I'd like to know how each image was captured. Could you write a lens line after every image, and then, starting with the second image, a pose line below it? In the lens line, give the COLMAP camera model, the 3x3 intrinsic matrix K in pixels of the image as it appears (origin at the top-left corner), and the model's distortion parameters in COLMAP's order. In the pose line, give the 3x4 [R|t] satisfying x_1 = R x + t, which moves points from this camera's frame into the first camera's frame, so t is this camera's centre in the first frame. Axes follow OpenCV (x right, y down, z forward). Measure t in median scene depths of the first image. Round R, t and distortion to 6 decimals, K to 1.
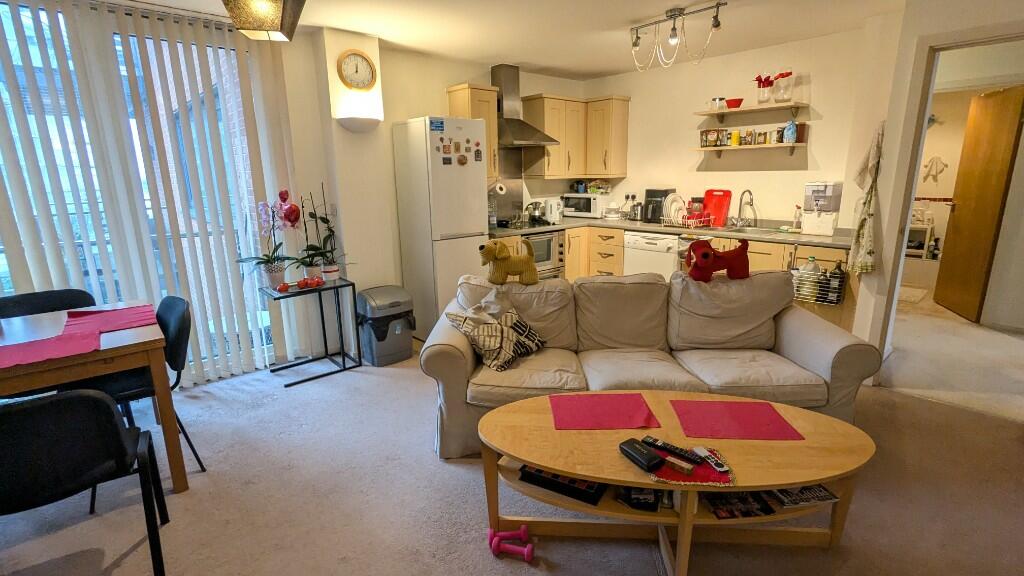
lens RADIAL K [[480.8, 0, 512.0], [0, 480.8, 288.0], [0, 0, 1]] dist [-0.000803, -0.000132]
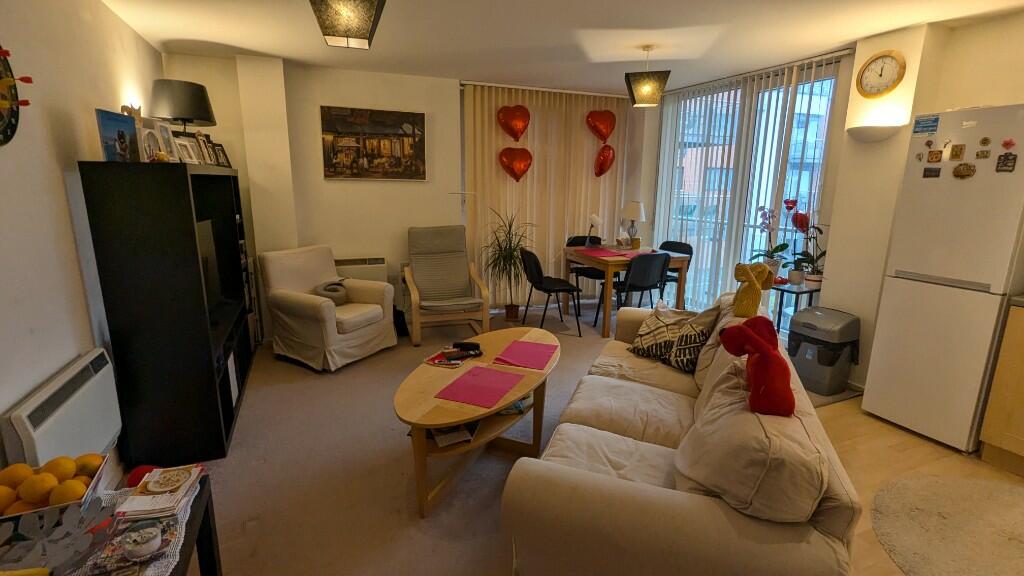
lens RADIAL K [[480.8, 0, 512.0], [0, 480.8, 288.0], [0, 0, 1]] dist [-0.000803, -0.000132]
pose [[-0.336112, 0.217893, -0.916270, 0.765037], [-0.222922, 0.926820, 0.302175, -0.180549], [0.915060, 0.305821, -0.262942, 0.663463]]
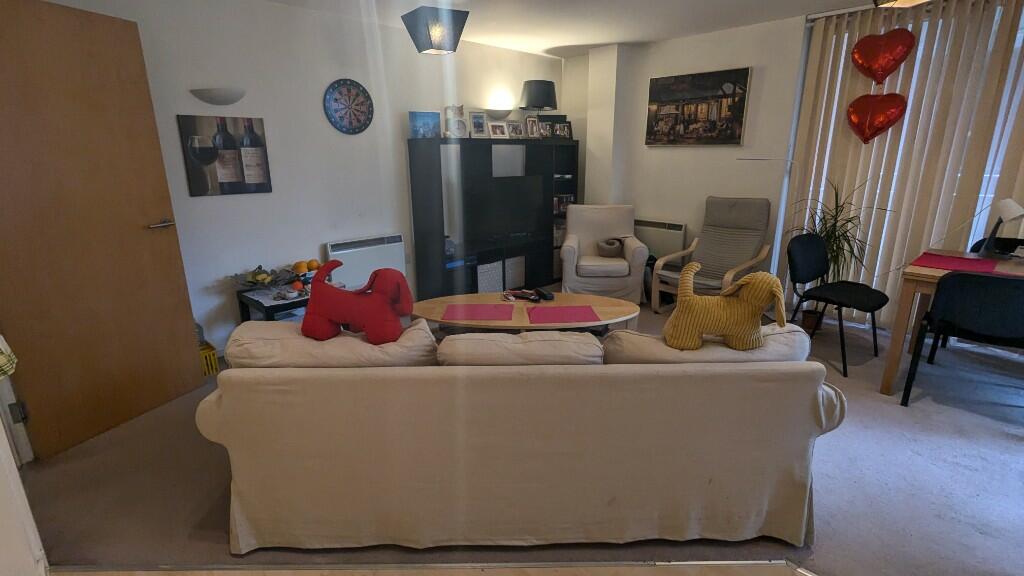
lens RADIAL K [[480.8, 0, 512.0], [0, 480.8, 288.0], [0, 0, 1]] dist [-0.000803, -0.000132]
pose [[-0.999109, 0.031647, -0.027934, 0.193752], [0.013905, 0.871575, 0.490066, -0.278929], [0.039855, 0.489240, -0.871238, 1.163974]]
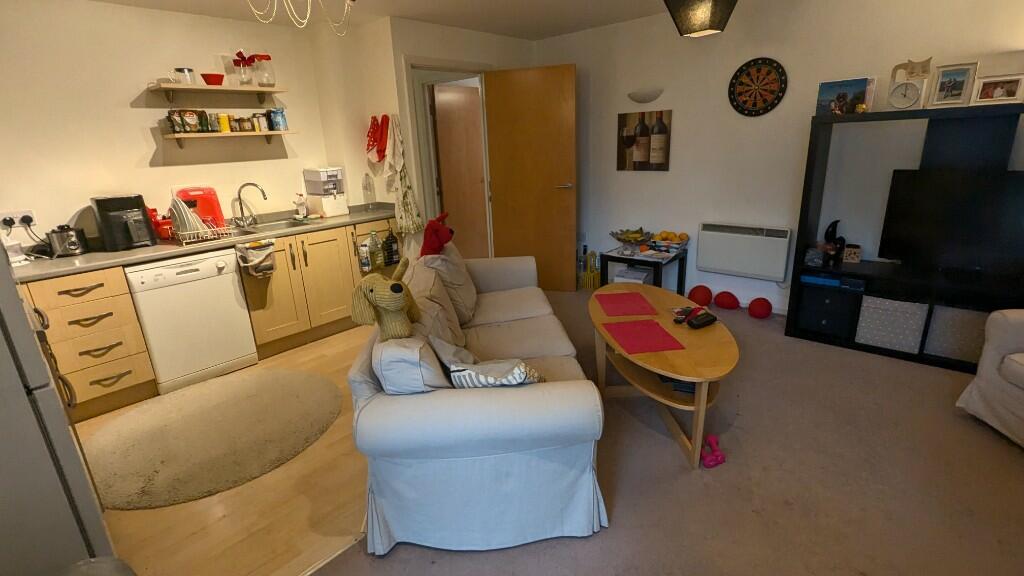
lens RADIAL K [[480.8, 0, 512.0], [0, 480.8, 288.0], [0, 0, 1]] dist [-0.000803, -0.000132]
pose [[-0.098478, -0.276209, 0.956039, -0.503808], [0.278659, 0.914621, 0.292947, -0.171081], [-0.955328, 0.295257, -0.013102, 0.683629]]
